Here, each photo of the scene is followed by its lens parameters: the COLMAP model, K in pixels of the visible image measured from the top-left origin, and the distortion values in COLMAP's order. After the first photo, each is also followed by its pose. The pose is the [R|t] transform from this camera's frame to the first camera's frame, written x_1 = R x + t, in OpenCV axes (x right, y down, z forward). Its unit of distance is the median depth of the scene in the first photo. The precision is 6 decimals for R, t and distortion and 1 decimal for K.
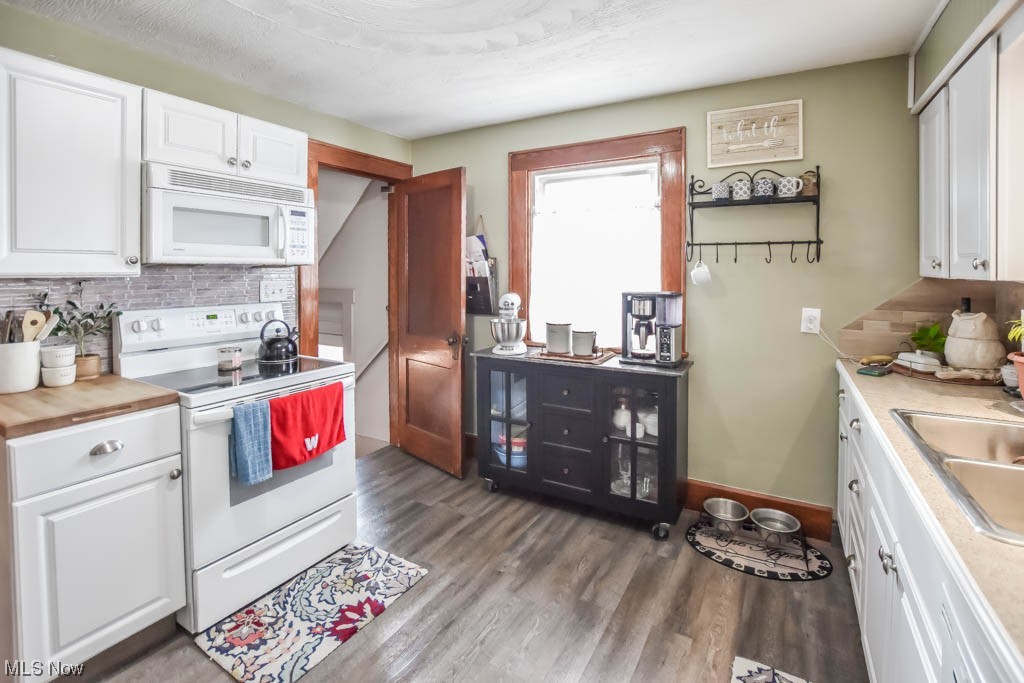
lens RADIAL K [[476.5, 0, 516.0], [0, 476.5, 279.7], [0, 0, 1]] dist [-0.036567, 0.005624]
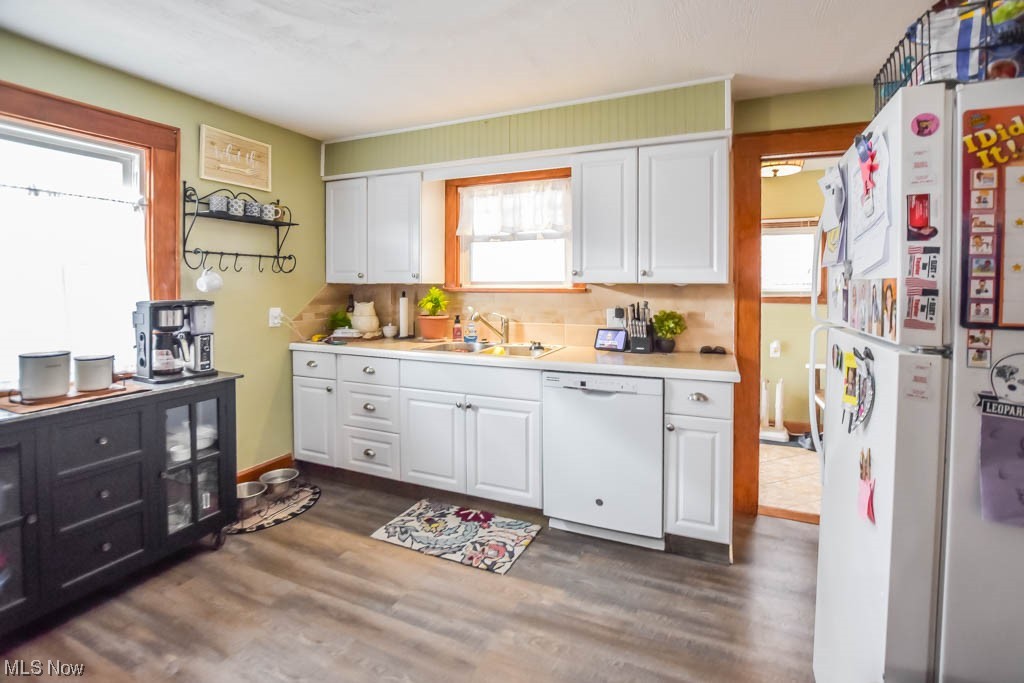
lens RADIAL K [[476.5, 0, 516.7], [0, 476.5, 293.2], [0, 0, 1]] dist [-0.036567, 0.005624]
pose [[-0.116077, -0.017360, 0.993089, -1.167751], [0.024749, 0.999486, 0.020365, 0.016153], [-0.992932, 0.026942, -0.115587, 0.751873]]
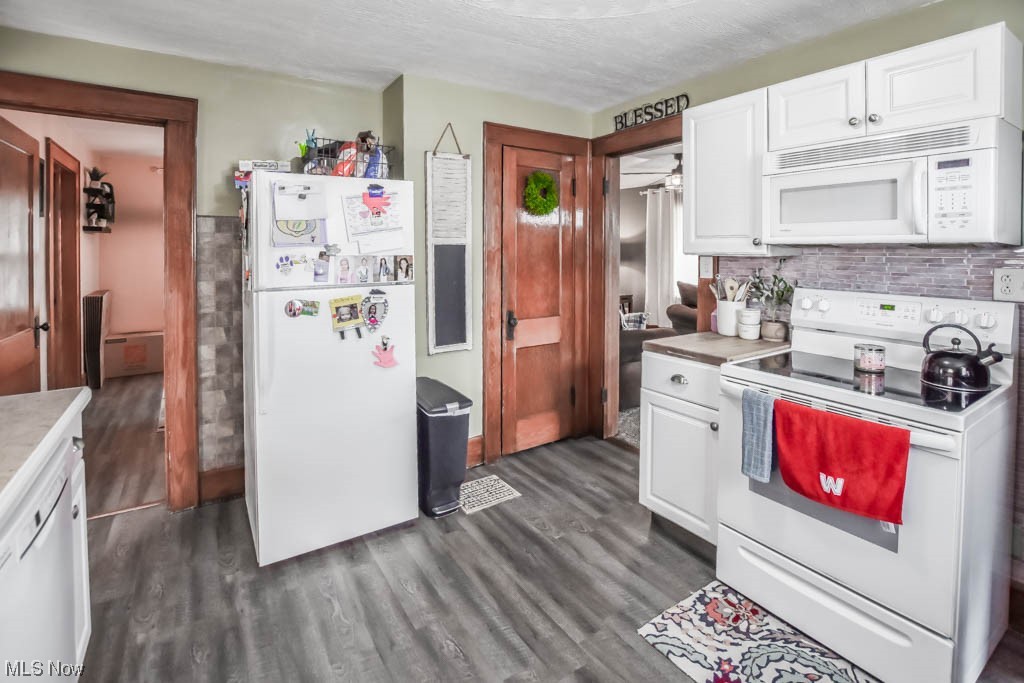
lens RADIAL K [[476.5, 0, 494.3], [0, 476.5, 254.2], [0, 0, 1]] dist [-0.036567, 0.005624]
pose [[-0.470960, 0.010512, -0.882092, 0.377992], [-0.018803, 0.999582, 0.021952, -0.018185], [0.881954, 0.026925, -0.470566, 0.719963]]
